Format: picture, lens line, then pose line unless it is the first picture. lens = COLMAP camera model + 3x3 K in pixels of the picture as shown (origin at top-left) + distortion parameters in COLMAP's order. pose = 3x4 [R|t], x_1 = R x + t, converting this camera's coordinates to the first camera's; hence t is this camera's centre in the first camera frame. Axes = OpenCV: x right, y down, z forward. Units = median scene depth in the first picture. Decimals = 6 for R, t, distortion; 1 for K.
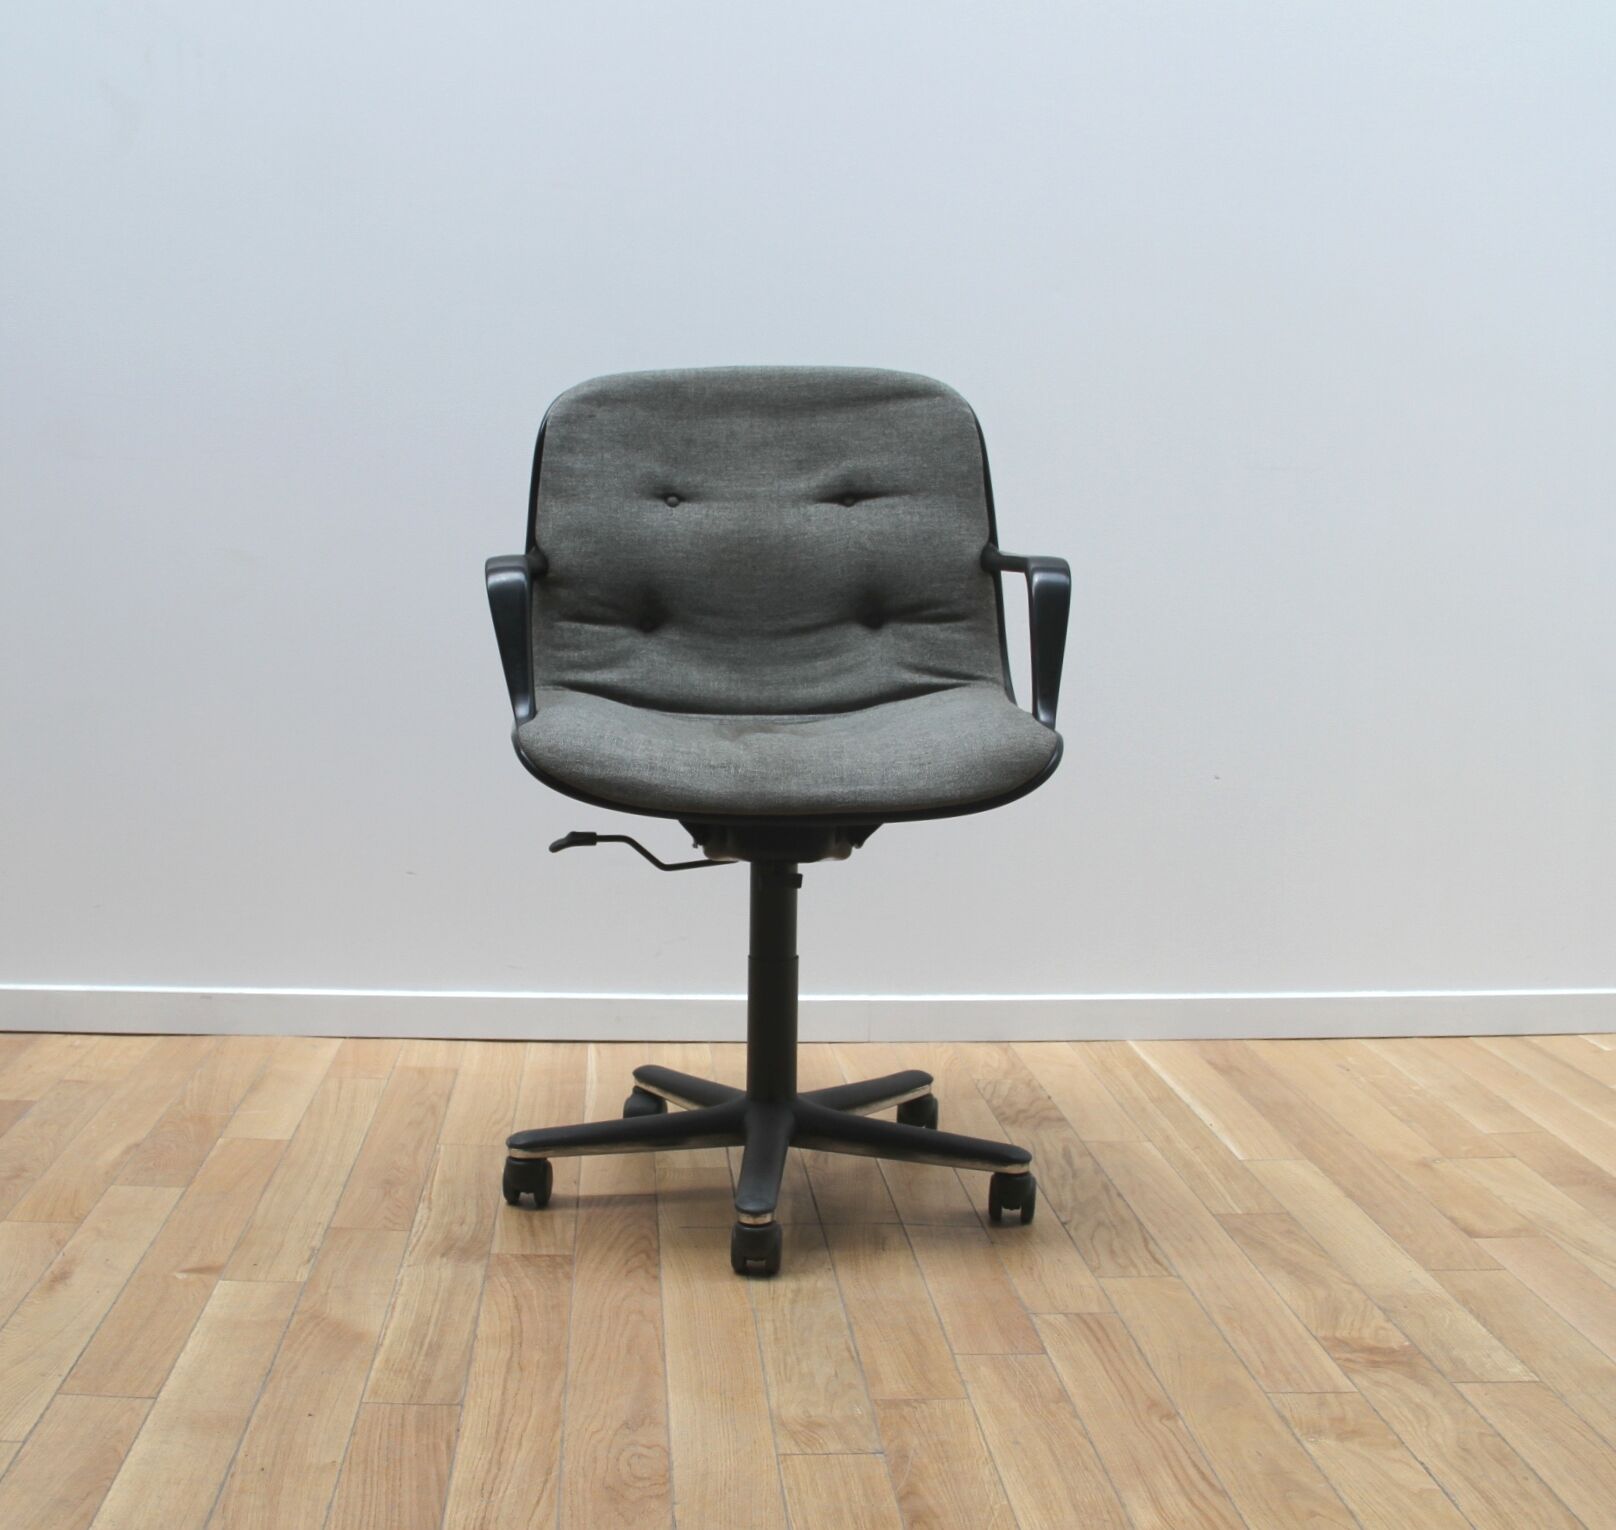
lens RADIAL K [[2084.5, 0, 801.6], [0, 2084.5, 834.8], [0, 0, 1]] dist [-0.162771, 0.052542]
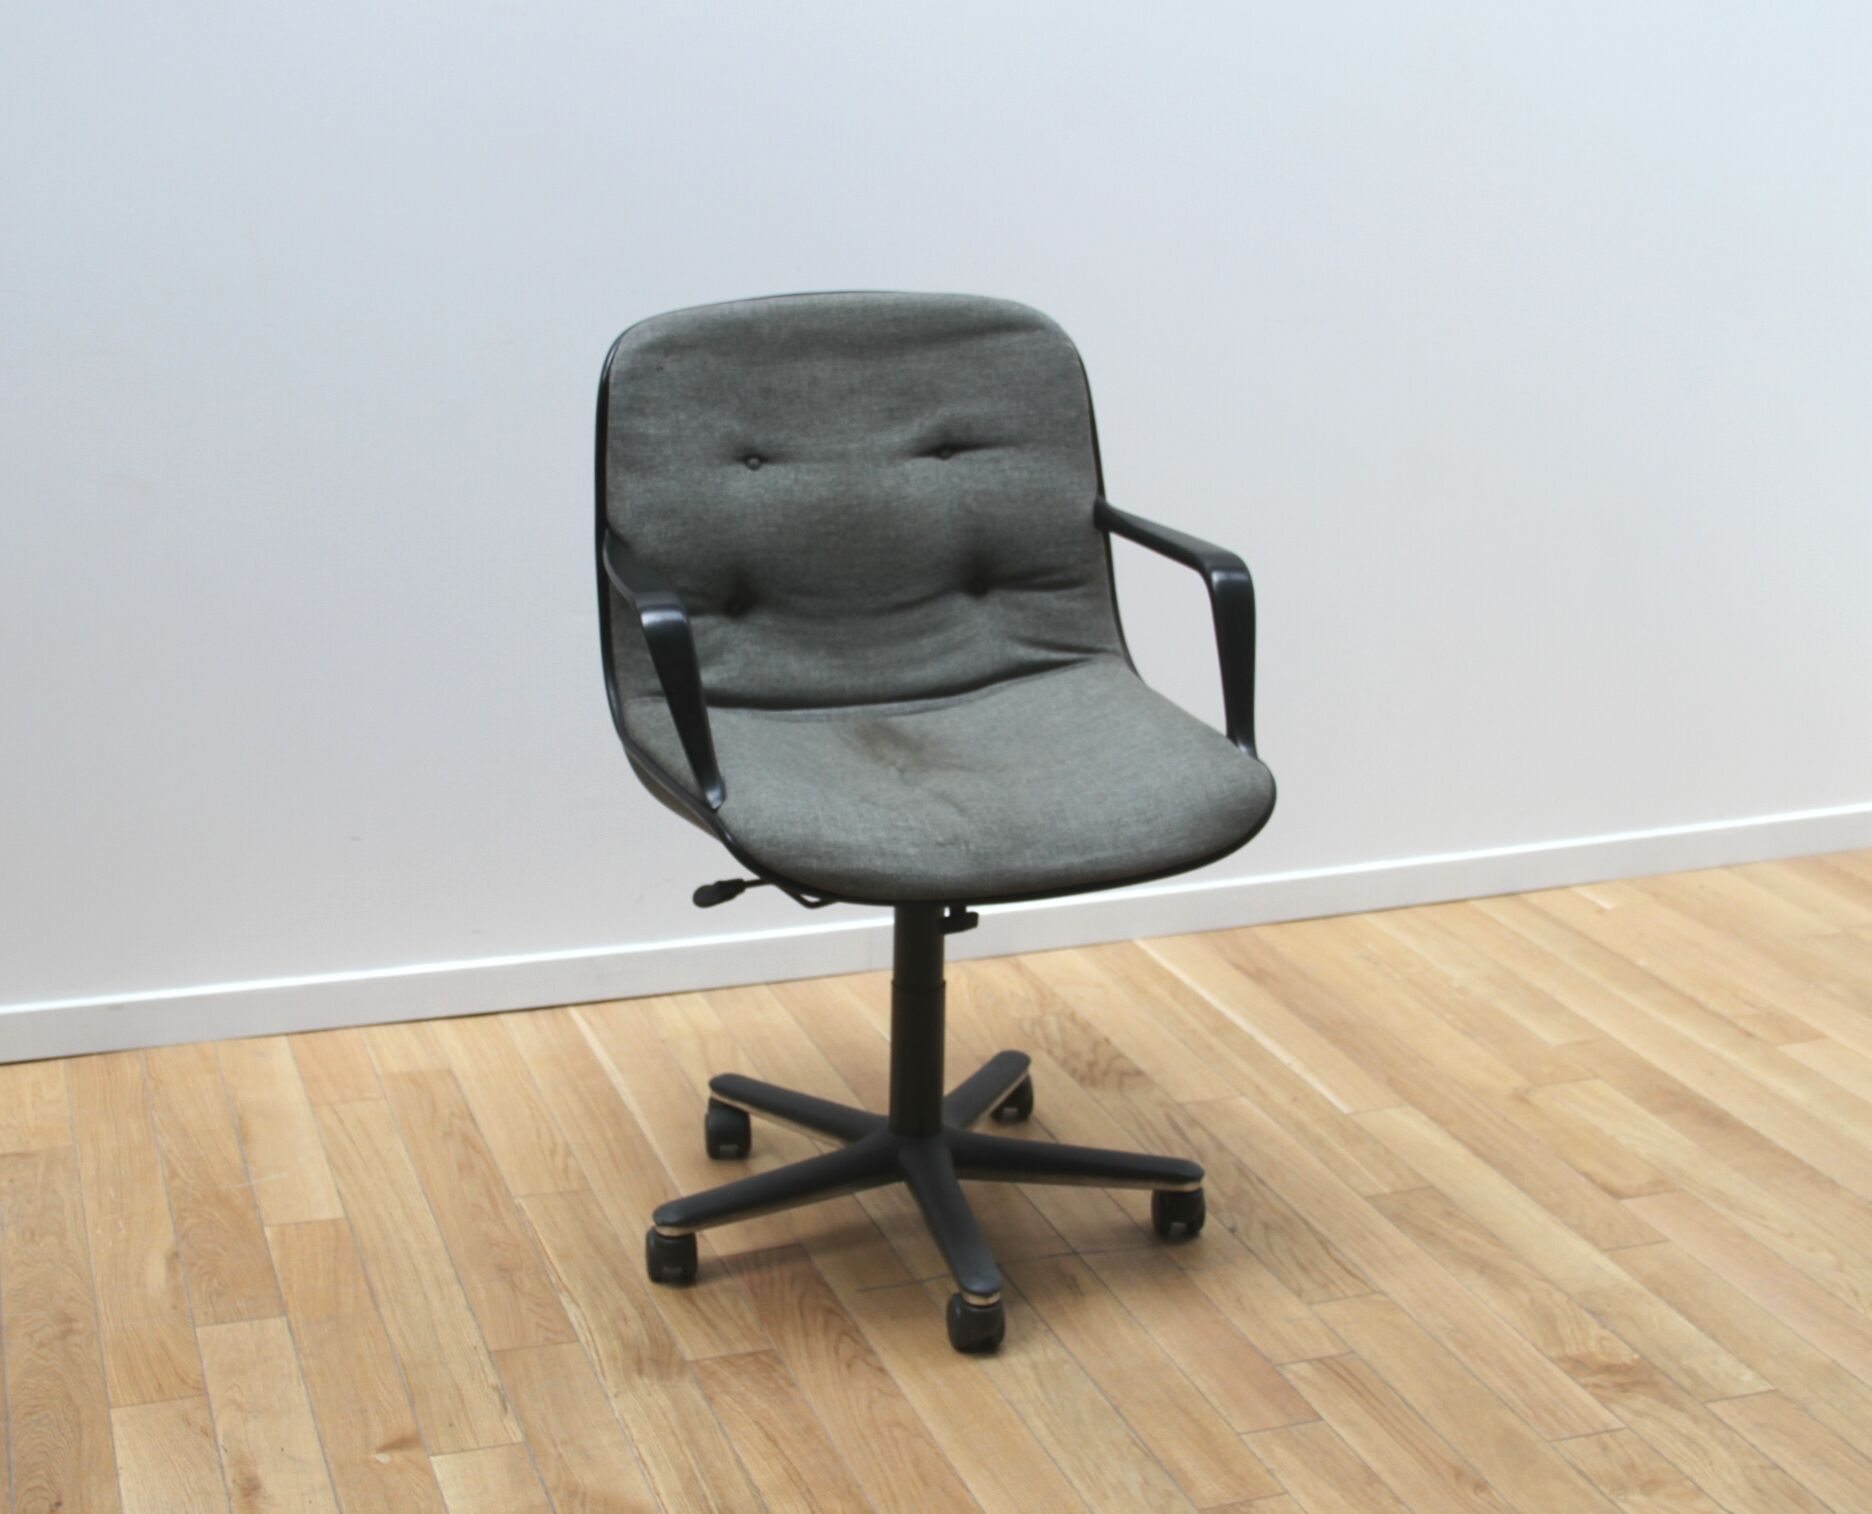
lens RADIAL K [[2516.8, 0, 936.0], [0, 2516.8, 757.0], [0, 0, 1]] dist [-0.083344, 0.023333]
pose [[0.960217, -0.074286, 0.269194, -0.309707], [0.031847, 0.986810, 0.158719, -0.224345], [-0.277434, -0.143832, 0.949917, -0.044888]]
